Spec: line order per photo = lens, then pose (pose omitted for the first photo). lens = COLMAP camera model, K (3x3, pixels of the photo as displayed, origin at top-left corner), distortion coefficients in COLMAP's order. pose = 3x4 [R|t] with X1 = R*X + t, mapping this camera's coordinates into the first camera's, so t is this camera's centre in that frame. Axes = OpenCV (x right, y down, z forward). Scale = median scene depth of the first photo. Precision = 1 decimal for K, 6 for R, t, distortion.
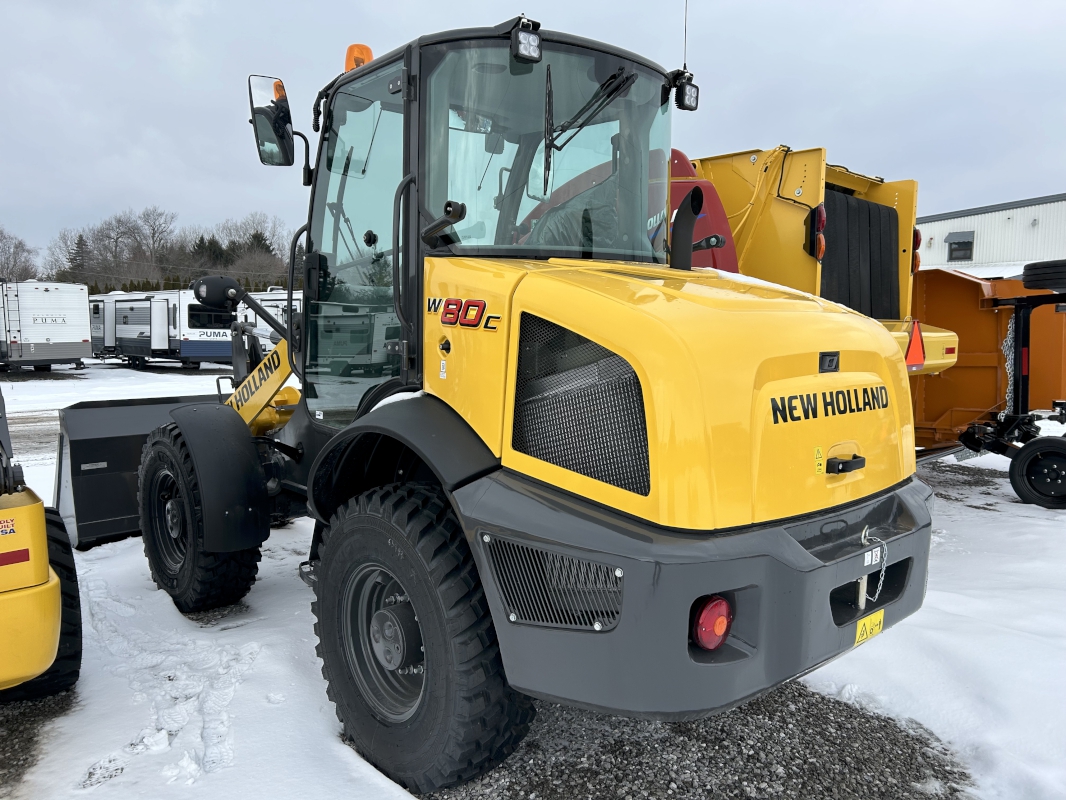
lens RADIAL K [[794.1, 0, 537.8], [0, 794.1, 395.6], [0, 0, 1]] dist [0.039709, -0.022366]
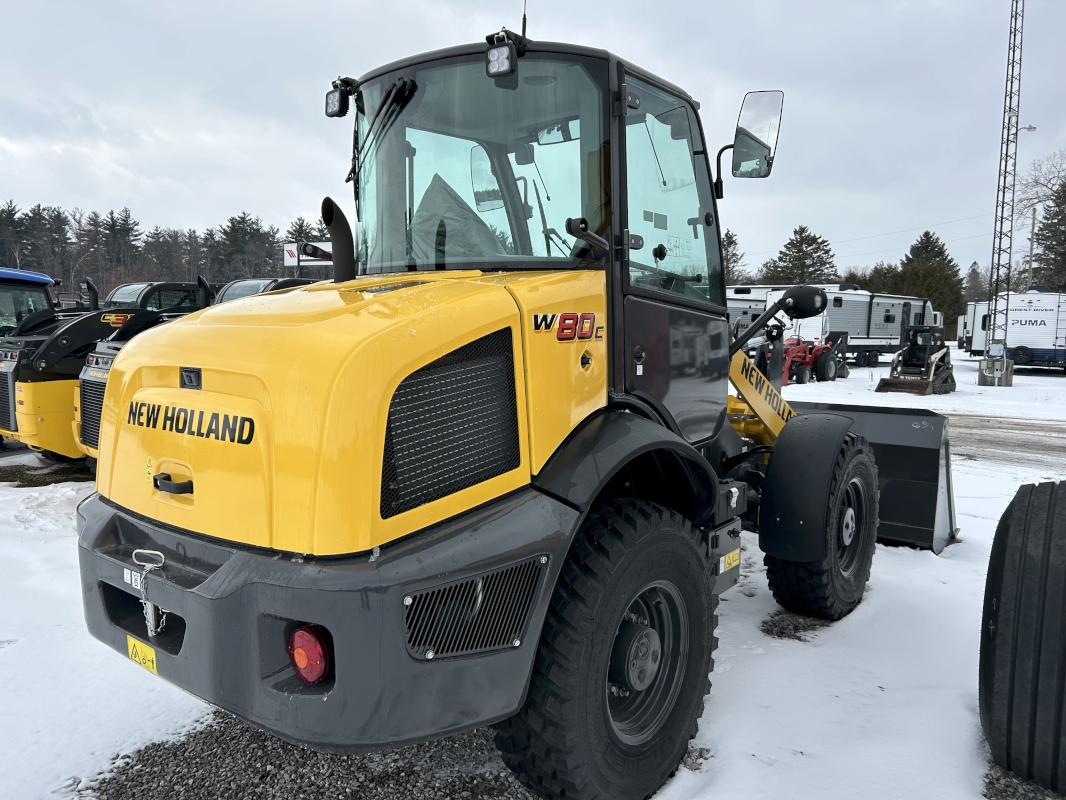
lens RADIAL K [[794.1, 0, 529.6], [0, 794.1, 401.3], [0, 0, 1]] dist [0.039709, -0.022366]
pose [[0.164127, 0.086415, -0.982647, 1.384408], [-0.099984, 0.992483, 0.070580, -0.123054], [0.981359, 0.086664, 0.171533, 1.244913]]
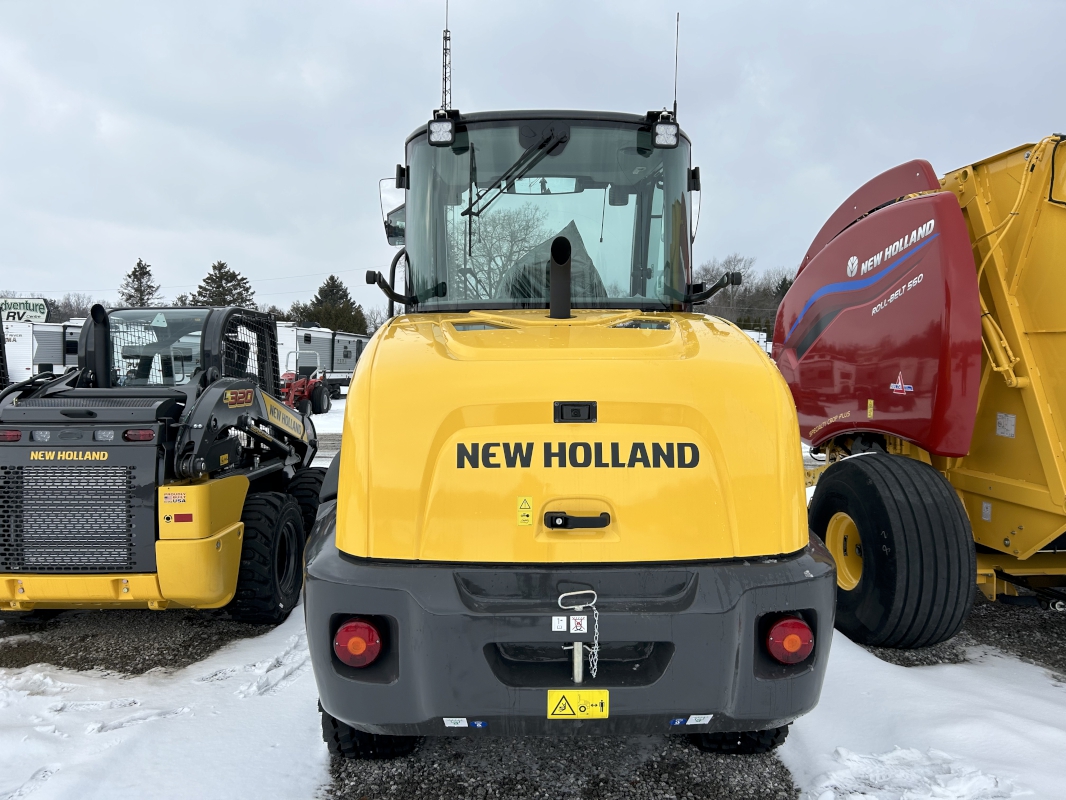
lens RADIAL K [[794.1, 0, 524.4], [0, 794.1, 400.1], [0, 0, 1]] dist [0.039709, -0.022366]
pose [[0.761612, 0.021078, -0.647690, 0.936180], [-0.054464, 0.998017, -0.031565, -0.022399], [0.645740, 0.059316, 0.761250, 0.243537]]
